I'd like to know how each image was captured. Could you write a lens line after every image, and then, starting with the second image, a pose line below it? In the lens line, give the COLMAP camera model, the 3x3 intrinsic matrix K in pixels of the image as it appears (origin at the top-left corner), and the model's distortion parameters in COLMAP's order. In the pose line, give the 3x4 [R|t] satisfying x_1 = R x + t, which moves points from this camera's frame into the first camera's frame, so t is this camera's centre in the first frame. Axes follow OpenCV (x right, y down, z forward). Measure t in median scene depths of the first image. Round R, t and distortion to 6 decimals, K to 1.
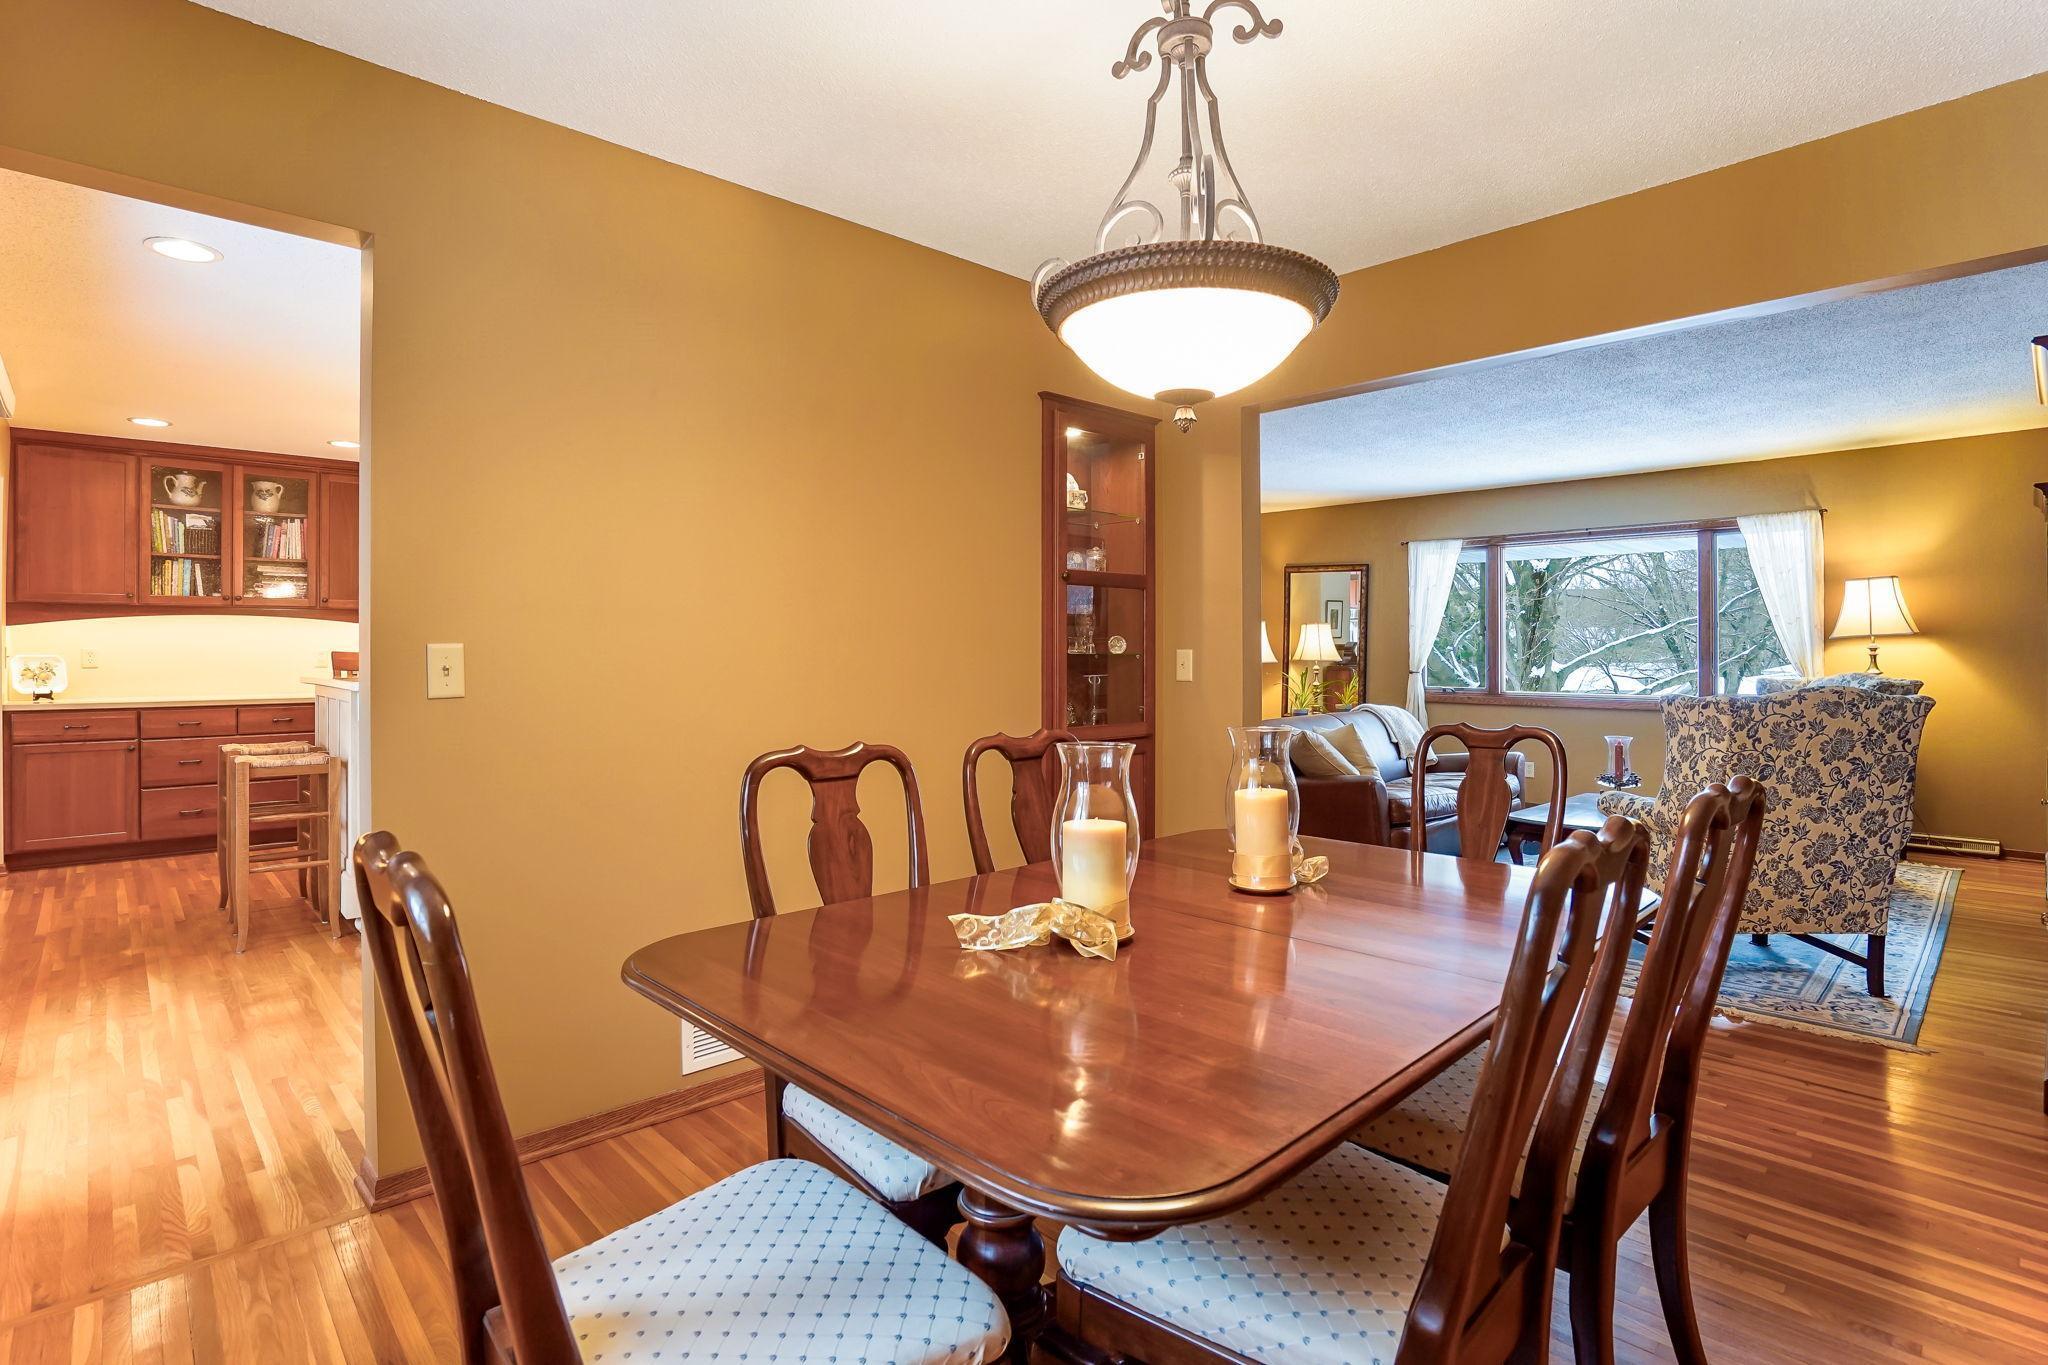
lens RADIAL K [[979.3, 0, 1010.3], [0, 979.3, 644.5], [0, 0, 1]] dist [-0.024473, -0.001555]
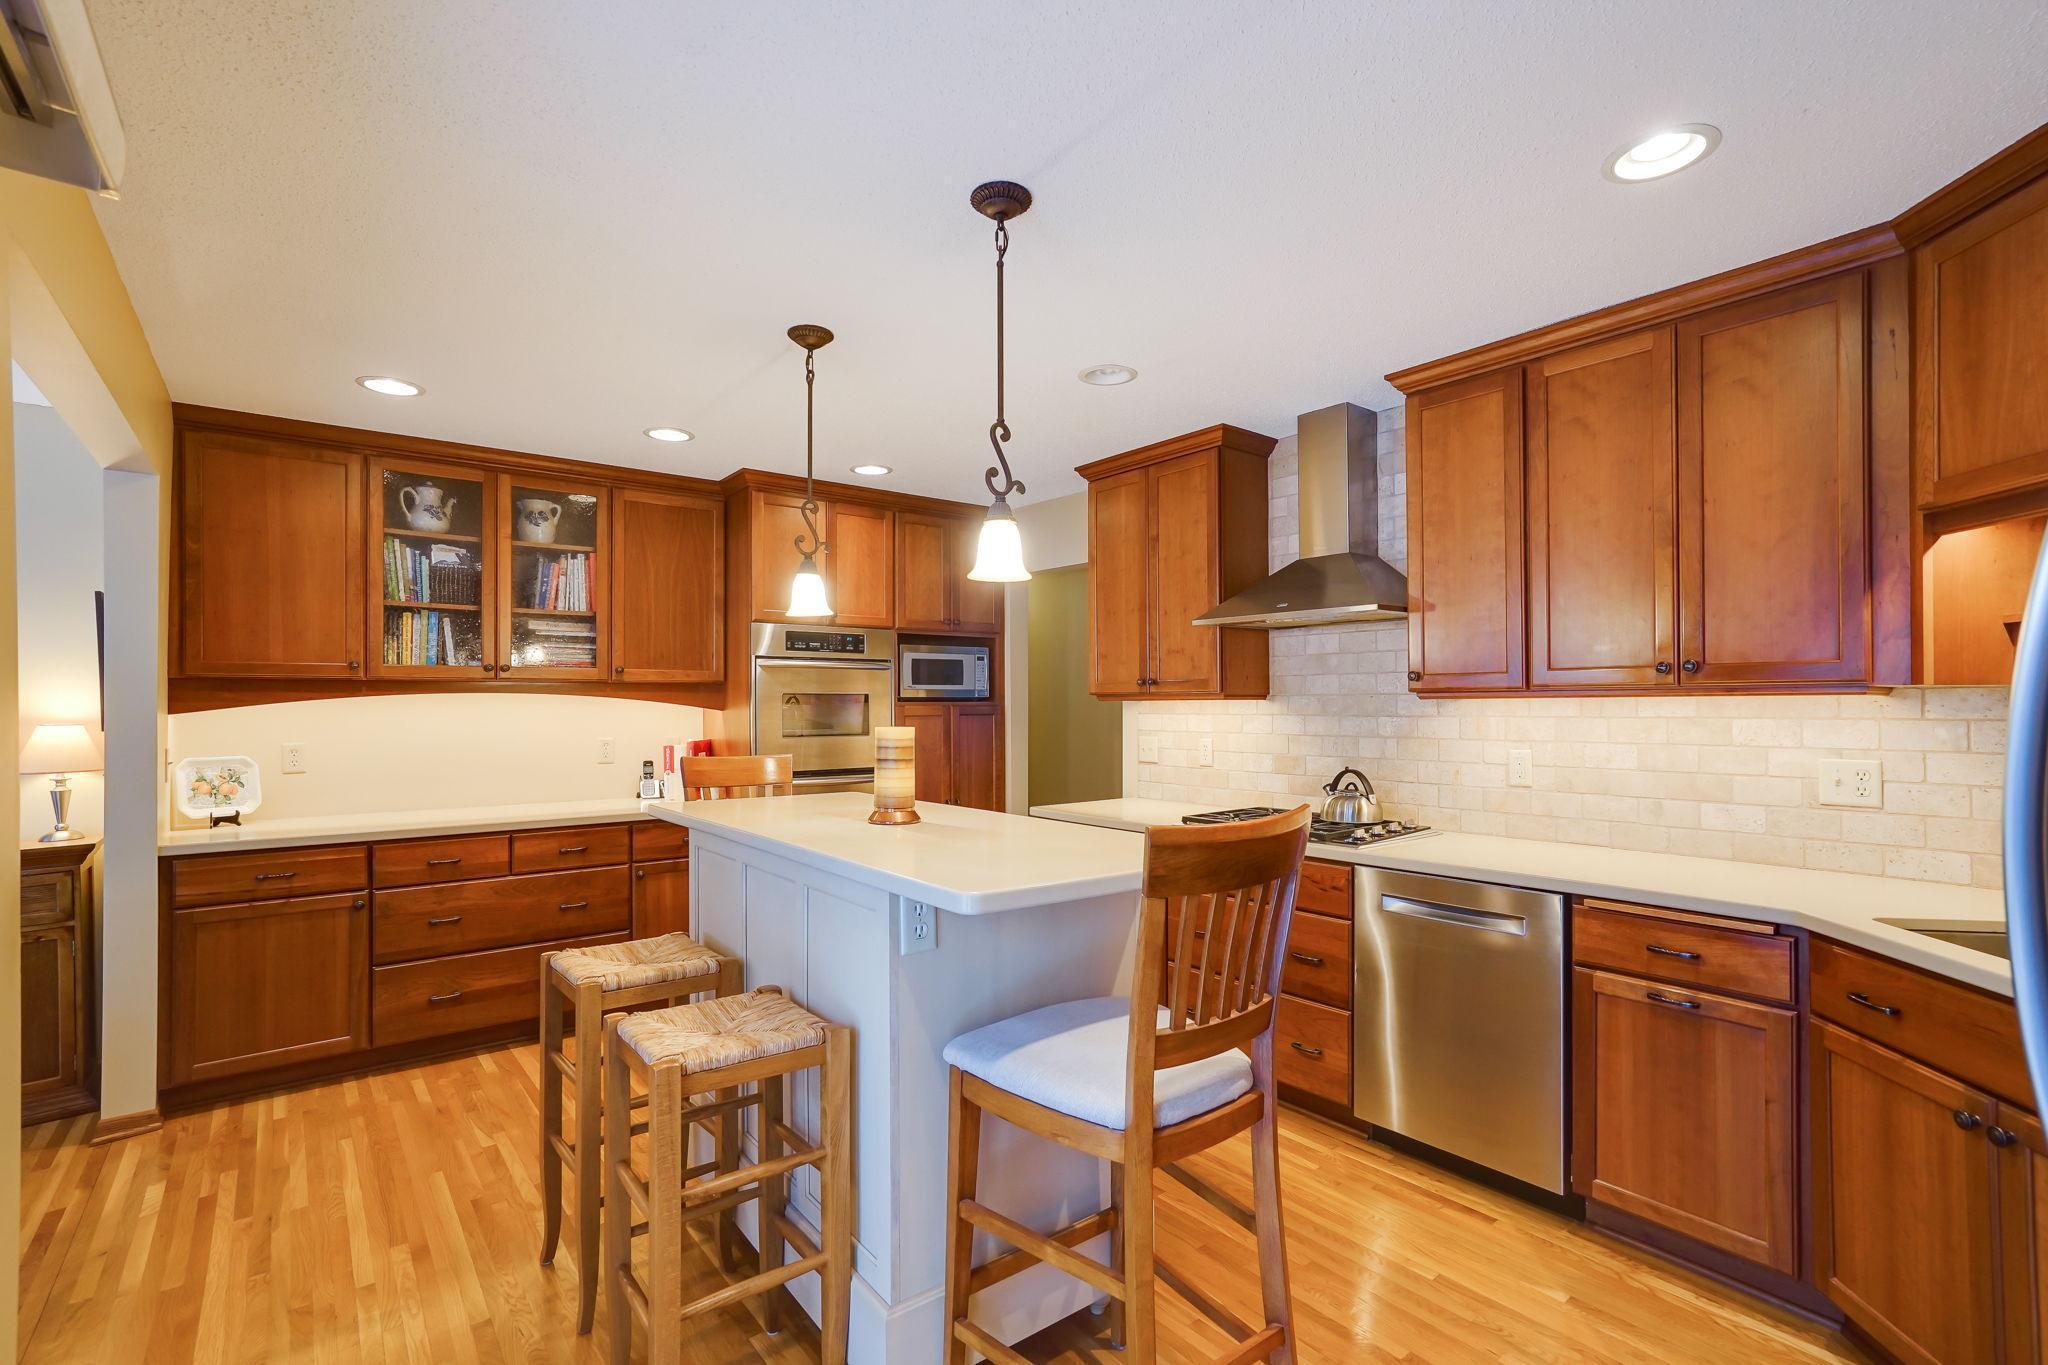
lens RADIAL K [[933.8, 0, 1029.6], [0, 933.8, 696.3], [0, 0, 1]] dist [-0.000178, 0.000935]
pose [[0.996006, -0.007333, -0.088987, -0.386808], [0.006509, 0.999933, -0.009550, -0.020257], [0.089051, 0.008932, 0.995987, 0.388960]]
